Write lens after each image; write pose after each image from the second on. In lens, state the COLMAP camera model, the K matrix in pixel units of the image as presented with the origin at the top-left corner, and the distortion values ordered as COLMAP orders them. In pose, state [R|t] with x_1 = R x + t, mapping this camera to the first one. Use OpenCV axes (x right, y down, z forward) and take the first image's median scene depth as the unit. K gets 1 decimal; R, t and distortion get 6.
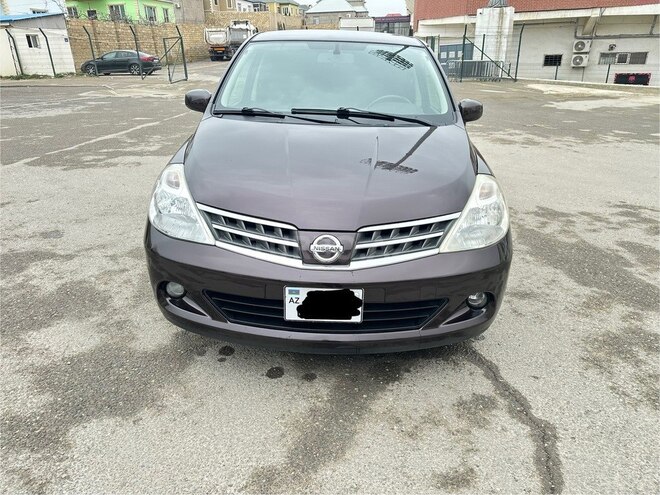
lens RADIAL K [[465.6, 0, 333.0], [0, 465.6, 244.5], [0, 0, 1]] dist [0.024184, -0.027468]
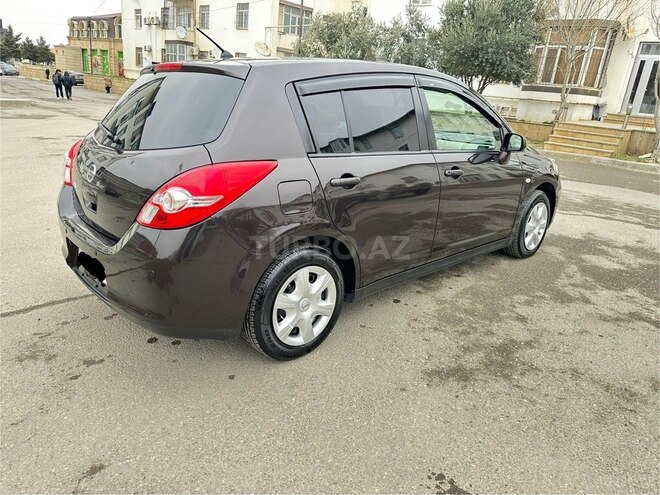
lens RADIAL K [[465.6, 0, 329.6], [0, 465.6, 242.4], [0, 0, 1]] dist [0.024184, -0.027468]
pose [[-0.690397, -0.266984, 0.672363, -0.599740], [0.203572, 0.820154, 0.534701, -0.600715], [-0.694198, 0.506030, -0.511881, 1.505874]]
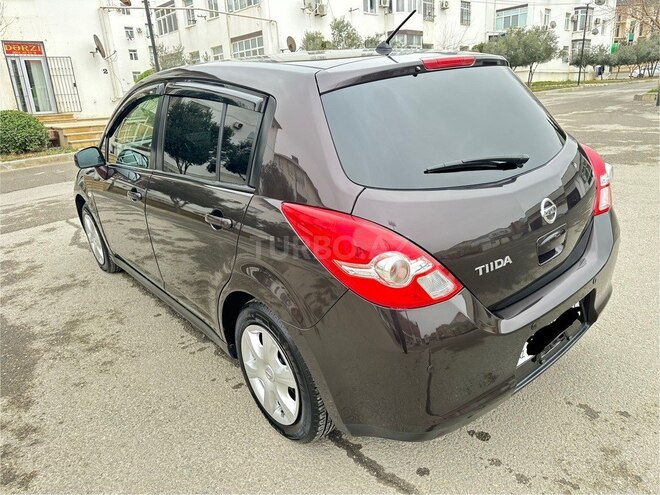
lens RADIAL K [[465.6, 0, 329.8], [0, 465.6, 250.2], [0, 0, 1]] dist [0.024184, -0.027468]
pose [[-0.758196, 0.264407, -0.596010, 0.414025], [-0.175399, 0.797685, 0.577005, -0.598990], [0.627992, 0.542022, -0.558425, 1.499253]]
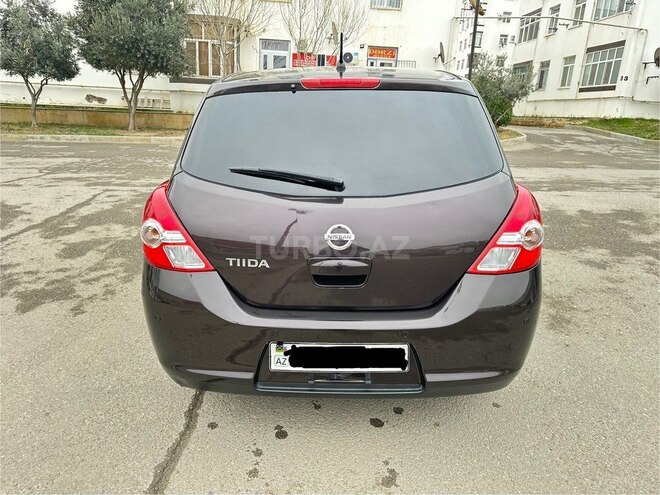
lens RADIAL K [[465.6, 0, 327.5], [0, 465.6, 244.9], [0, 0, 1]] dist [0.024184, -0.027468]
pose [[-0.999573, -0.029121, 0.002530, 0.020699], [-0.021107, 0.778960, 0.626718, -0.672500], [-0.020221, 0.626396, -0.779242, 1.693973]]
